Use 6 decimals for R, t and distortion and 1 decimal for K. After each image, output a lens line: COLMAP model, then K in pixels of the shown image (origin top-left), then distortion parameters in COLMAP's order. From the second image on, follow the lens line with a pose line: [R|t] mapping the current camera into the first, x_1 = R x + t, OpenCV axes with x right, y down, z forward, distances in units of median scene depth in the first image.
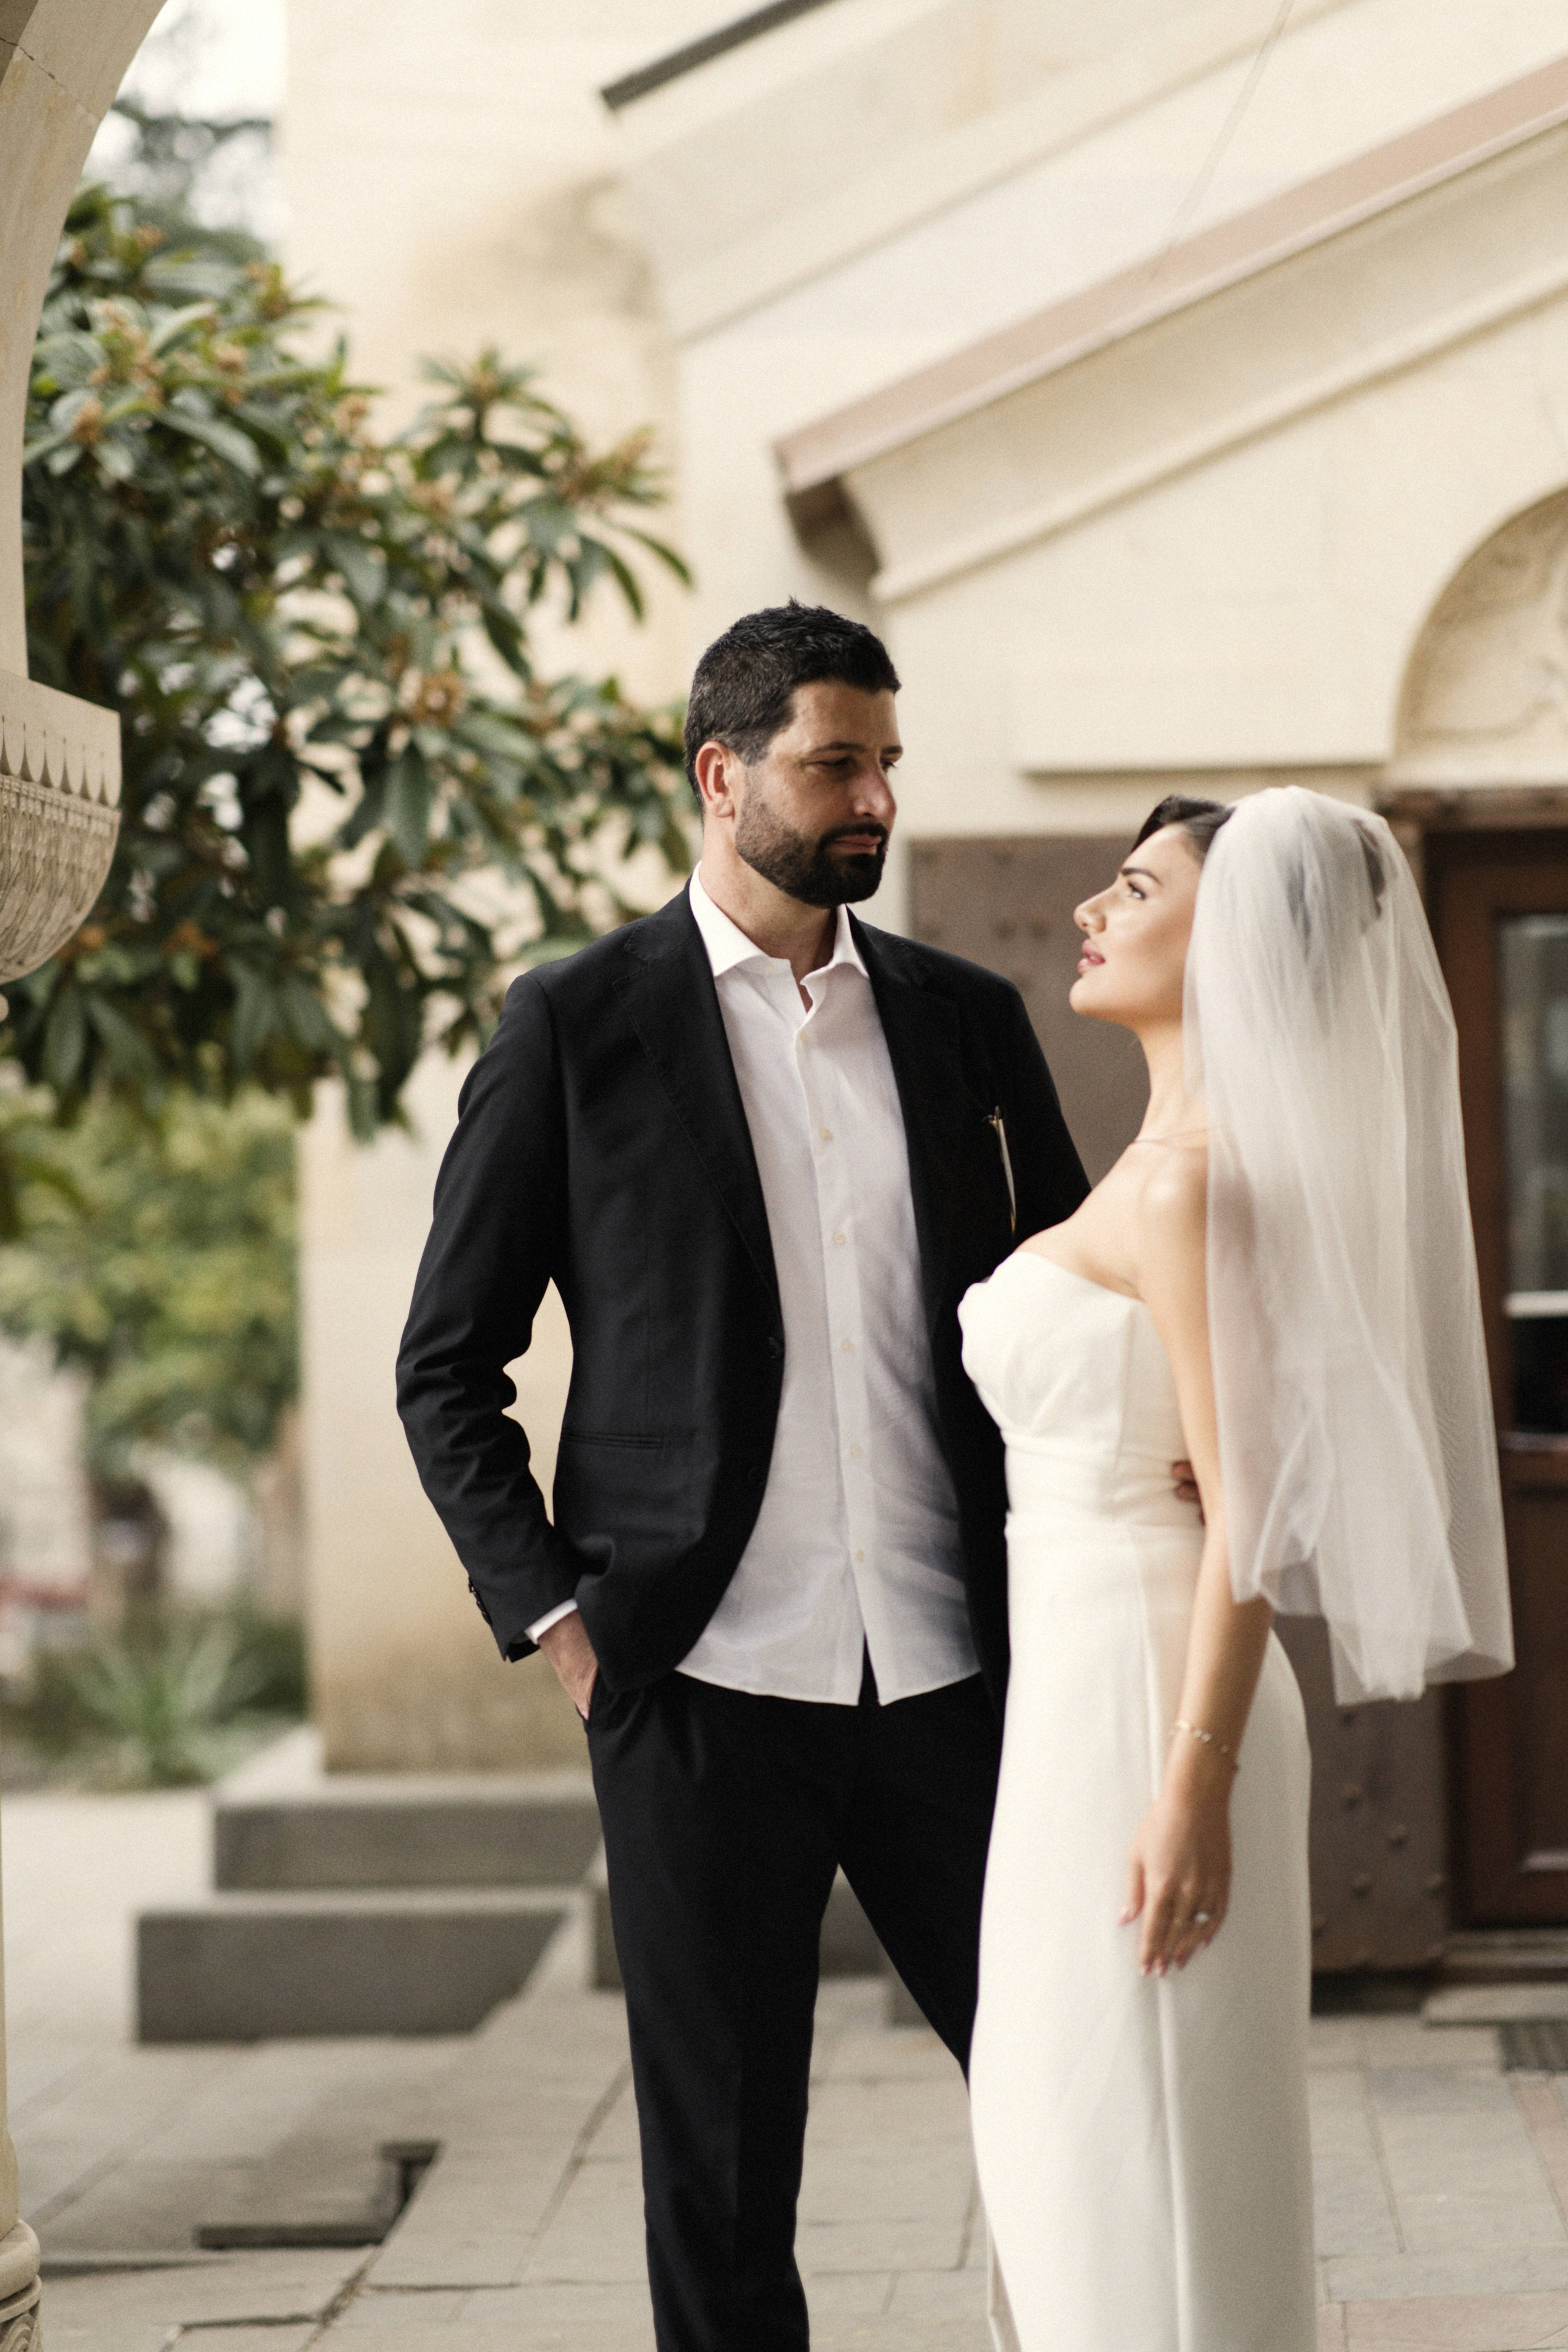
lens RADIAL K [[5673.1, 0, 784.0], [0, 5673.1, 1176.0], [0, 0, 1]] dist [0.274202, -2.916598]
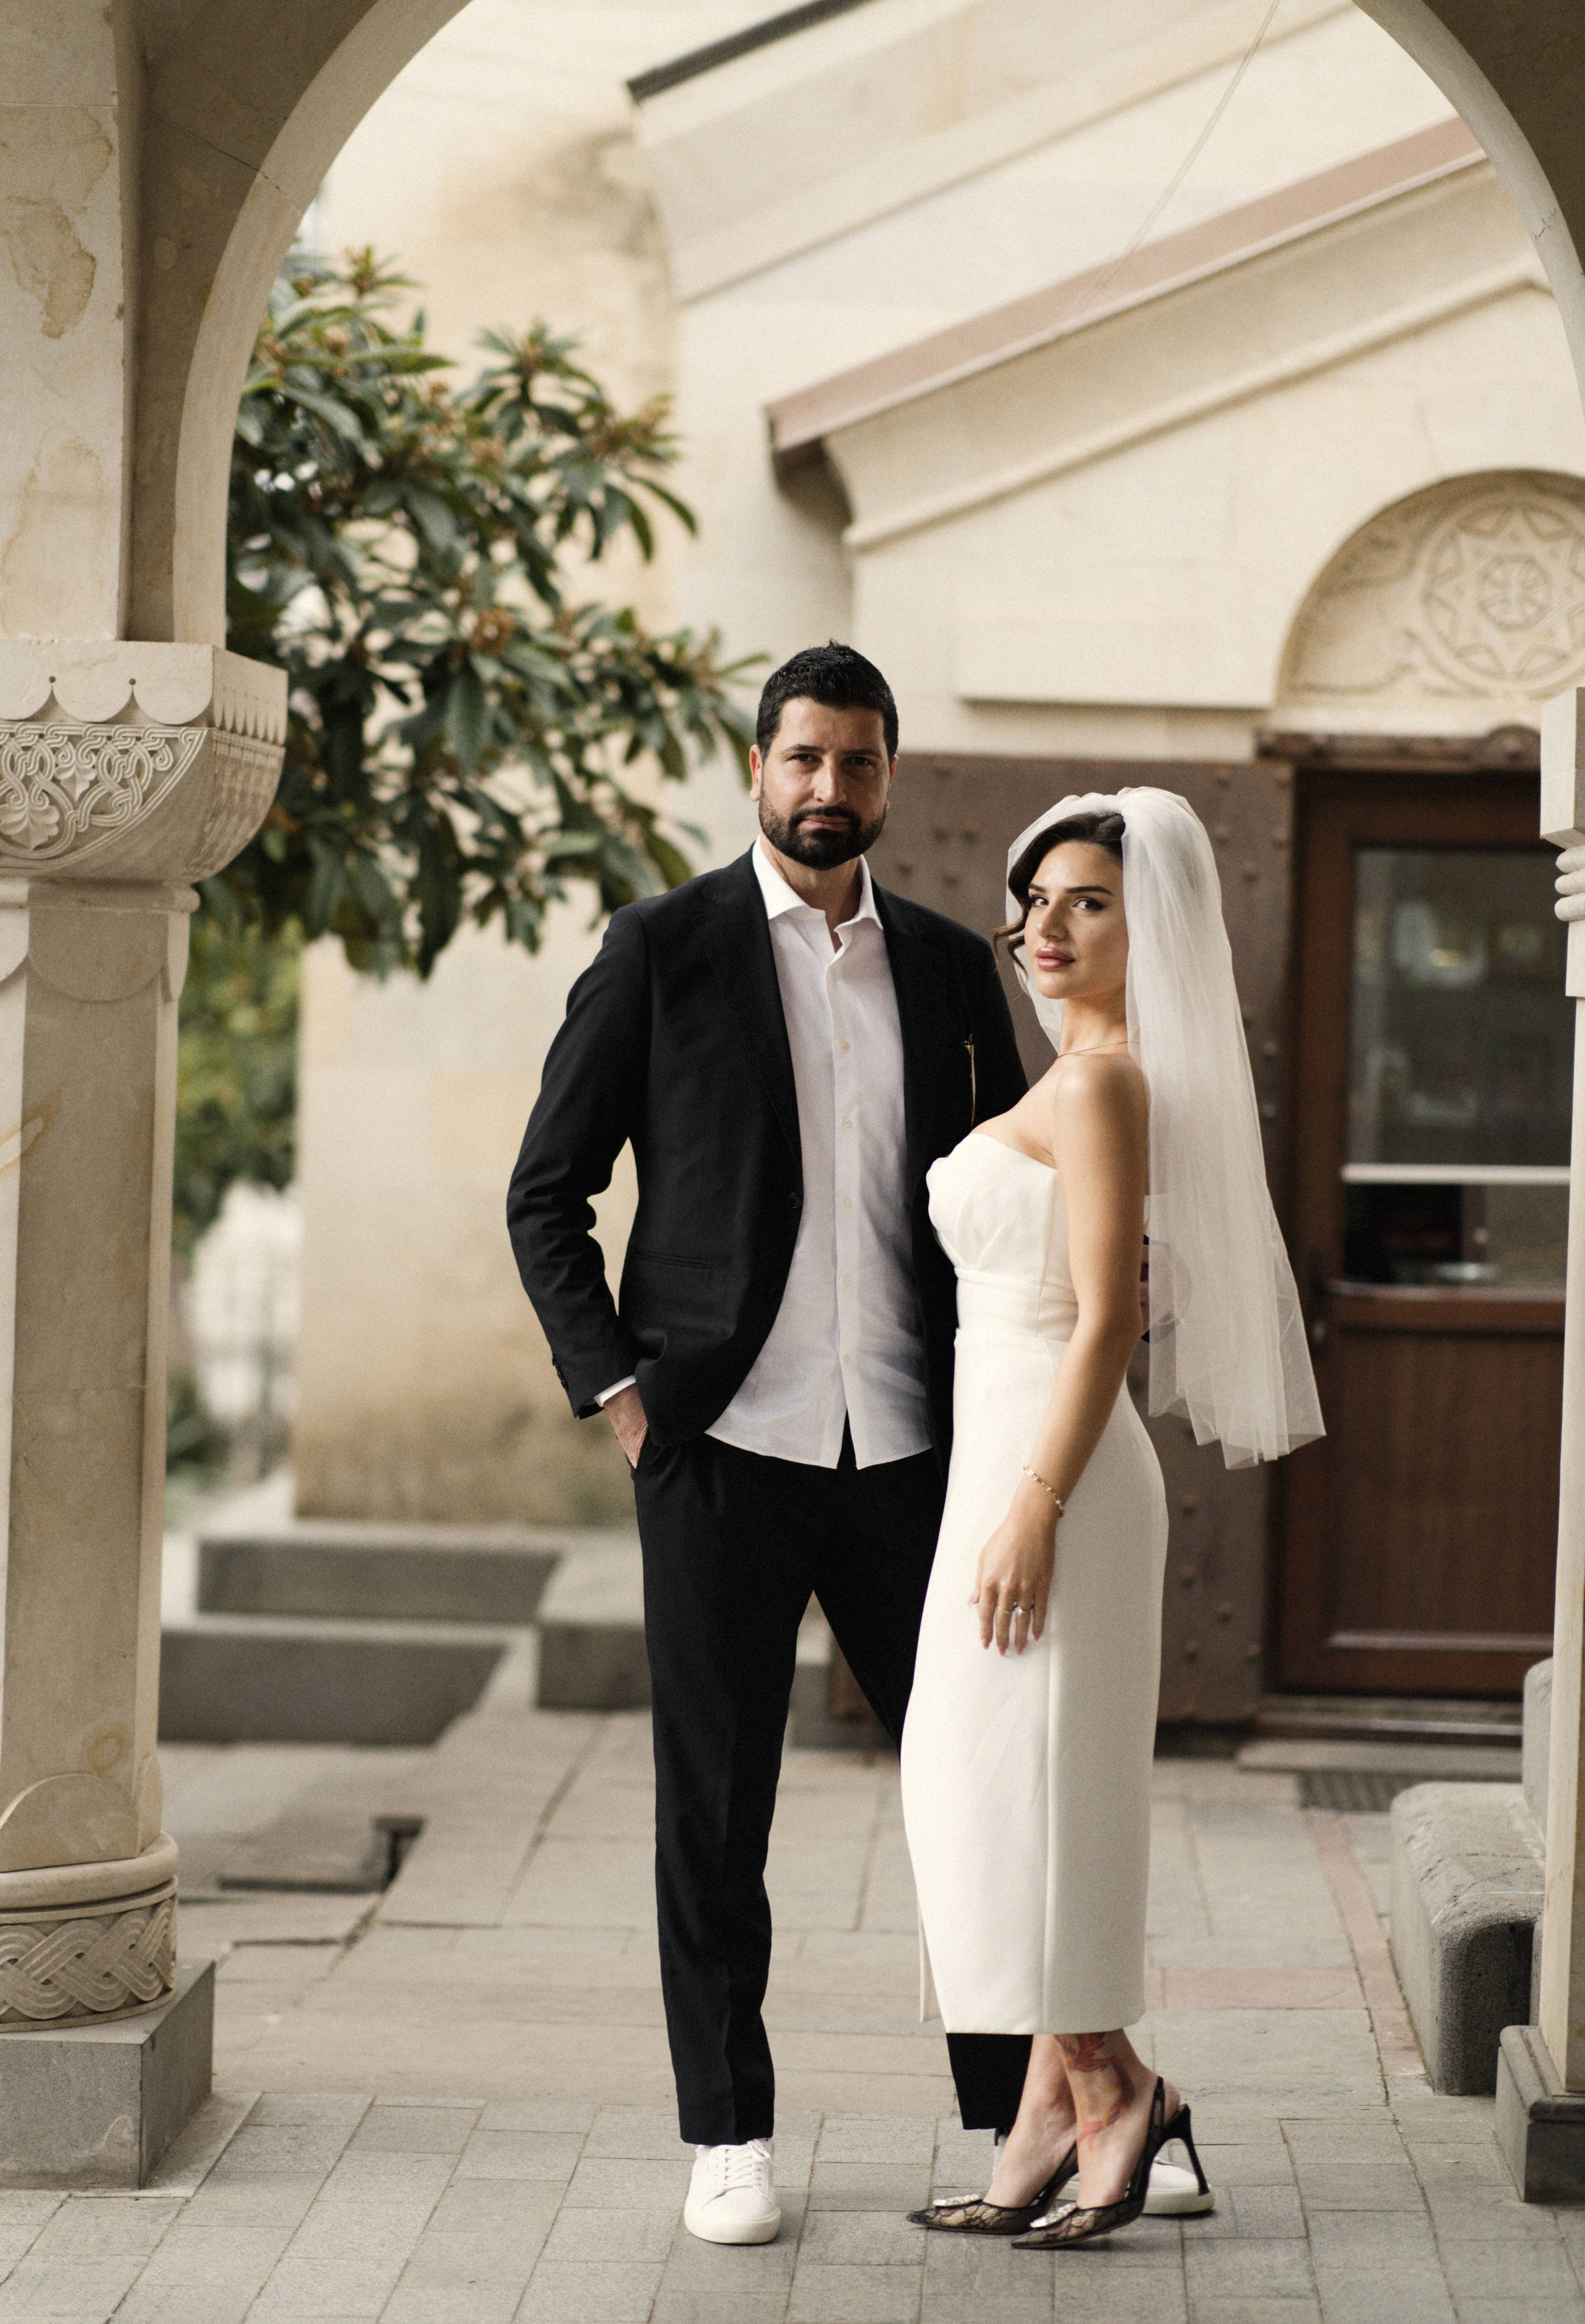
lens RADIAL K [[5733.4, 0, 794.1], [0, 5733.4, 1195.2], [0, 0, 1]] dist [0.302851, -3.213265]
pose [[0.998084, 0.054224, 0.029810, -0.024727], [-0.055377, 0.997691, 0.039317, -0.014645], [-0.027610, -0.040893, 0.998782, -0.211599]]
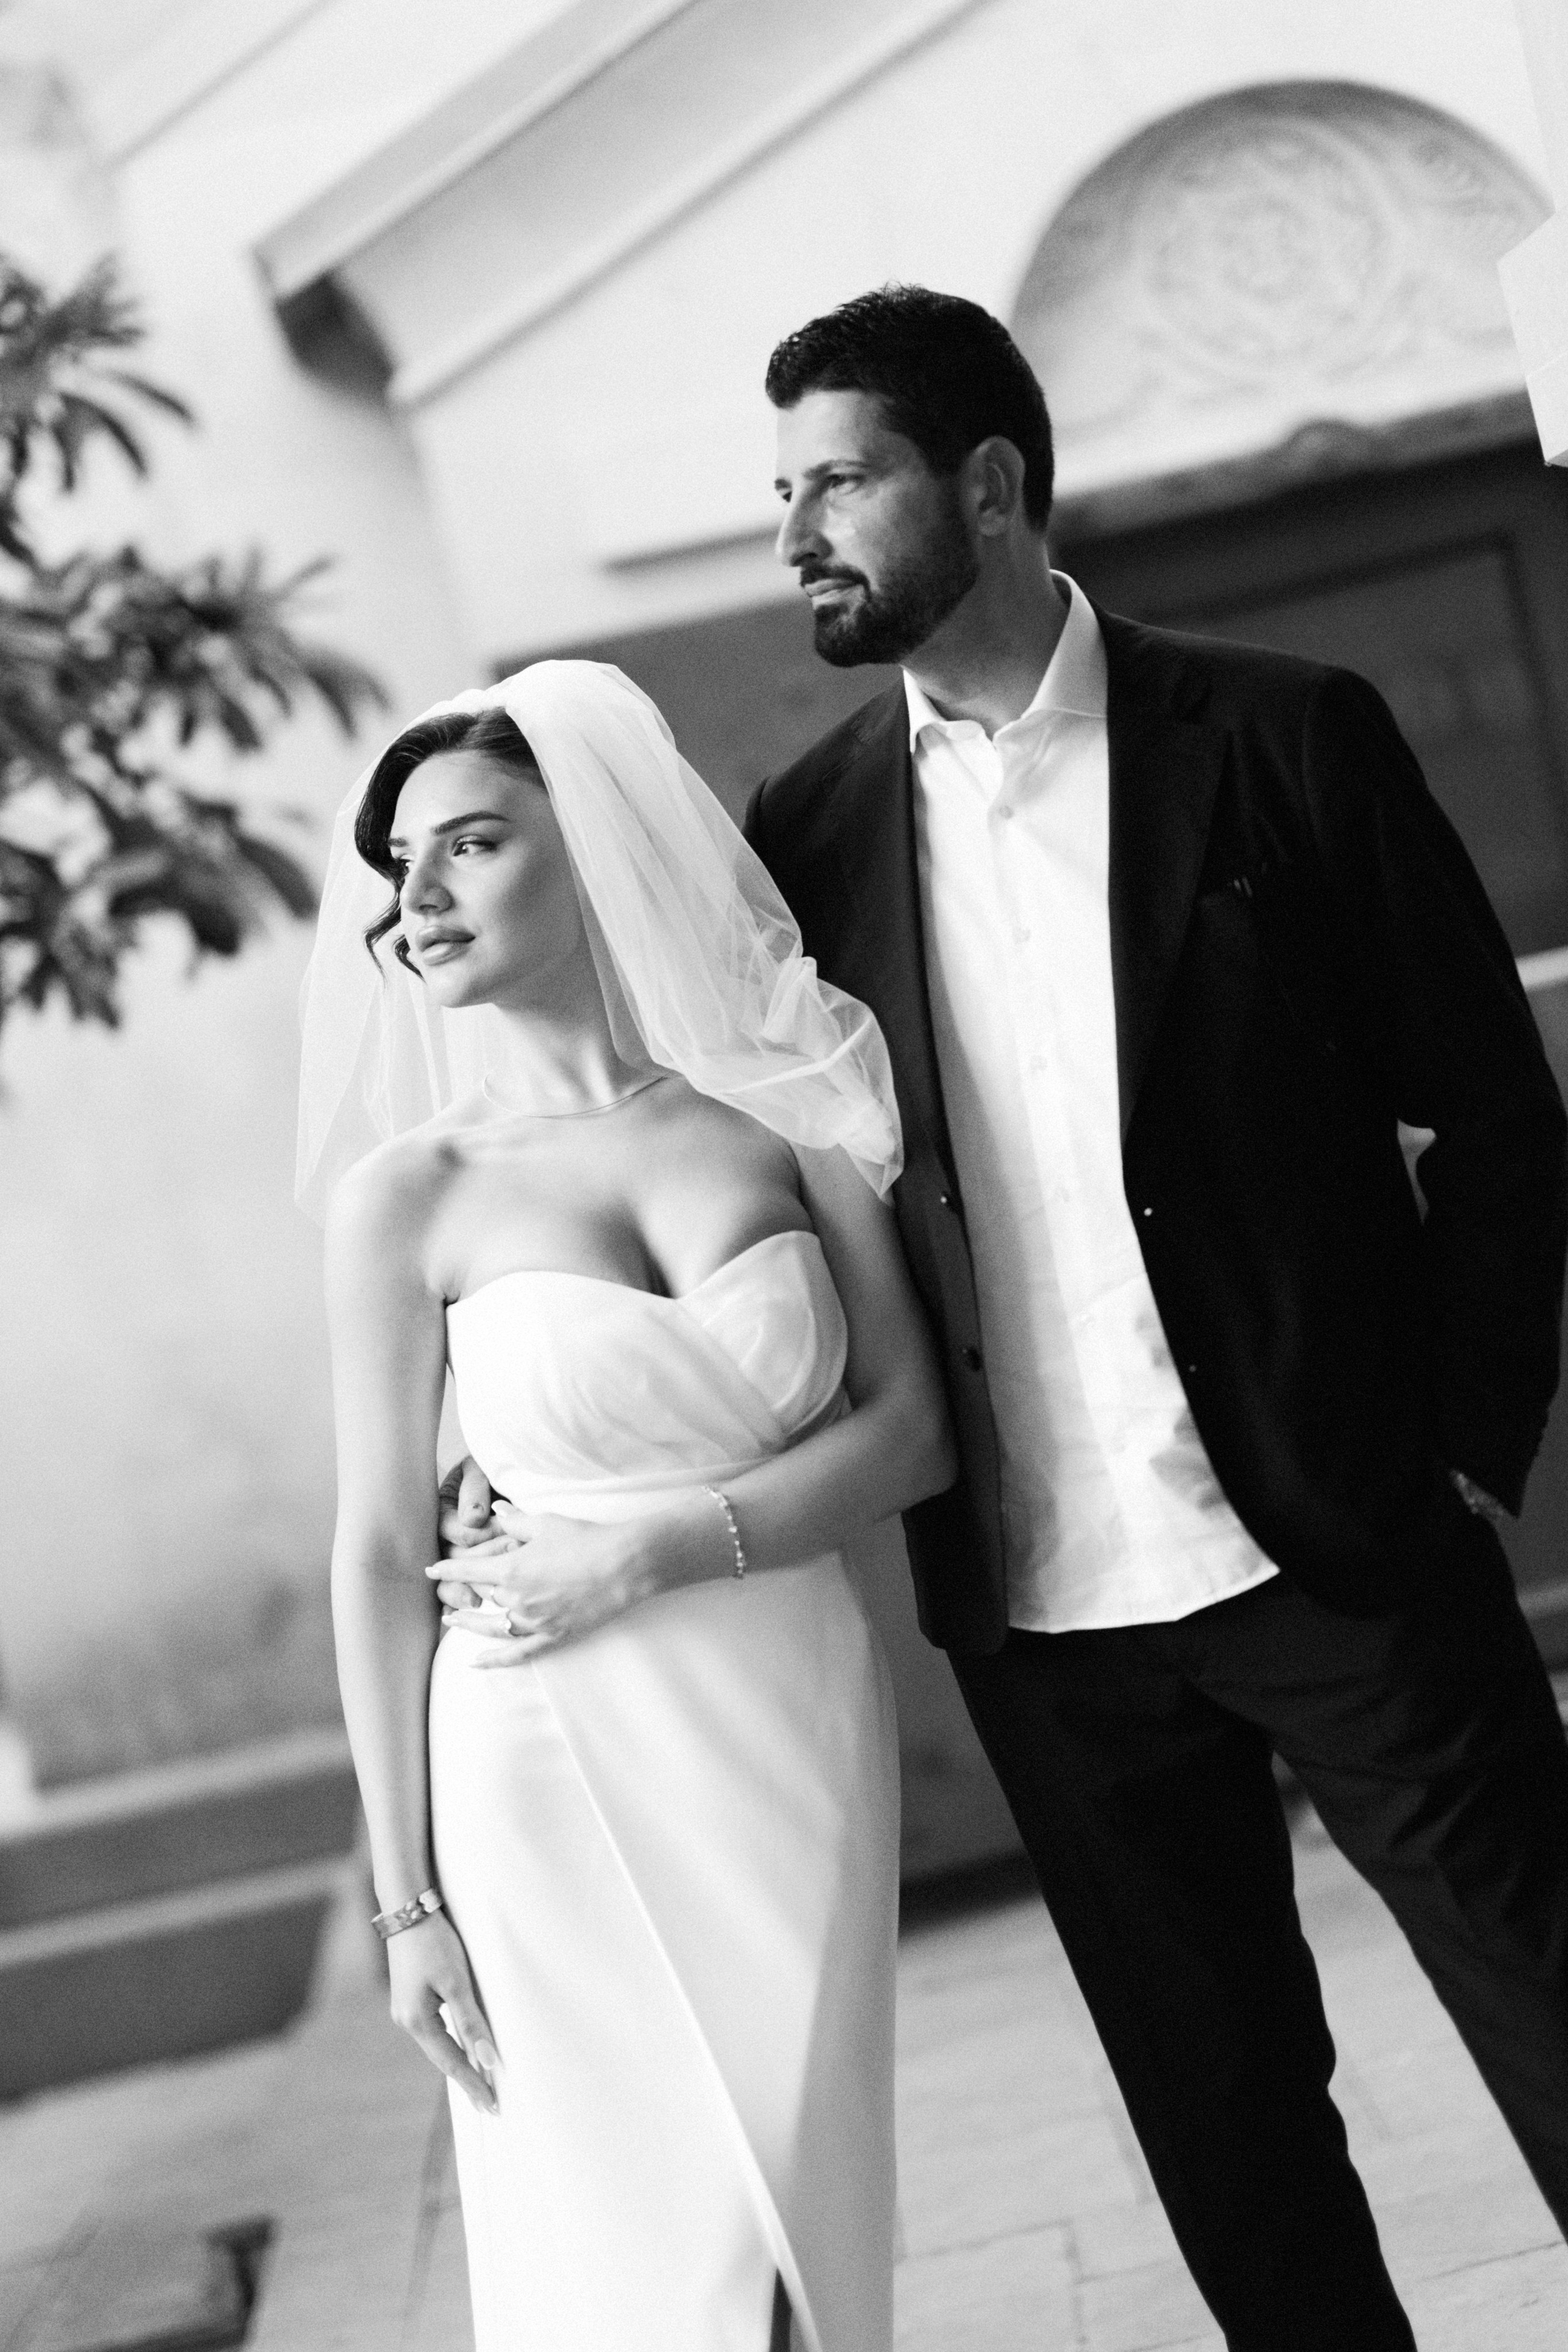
lens RADIAL K [[5673.1, 0, 784.0], [0, 5673.1, 1176.0], [0, 0, 1]] dist [0.274202, -2.916598]
pose [[0.977626, -0.197075, 0.073541, -0.015358], [0.194260, 0.979975, 0.043722, -0.011322], [-0.080685, -0.028458, 0.996333, 0.115285]]
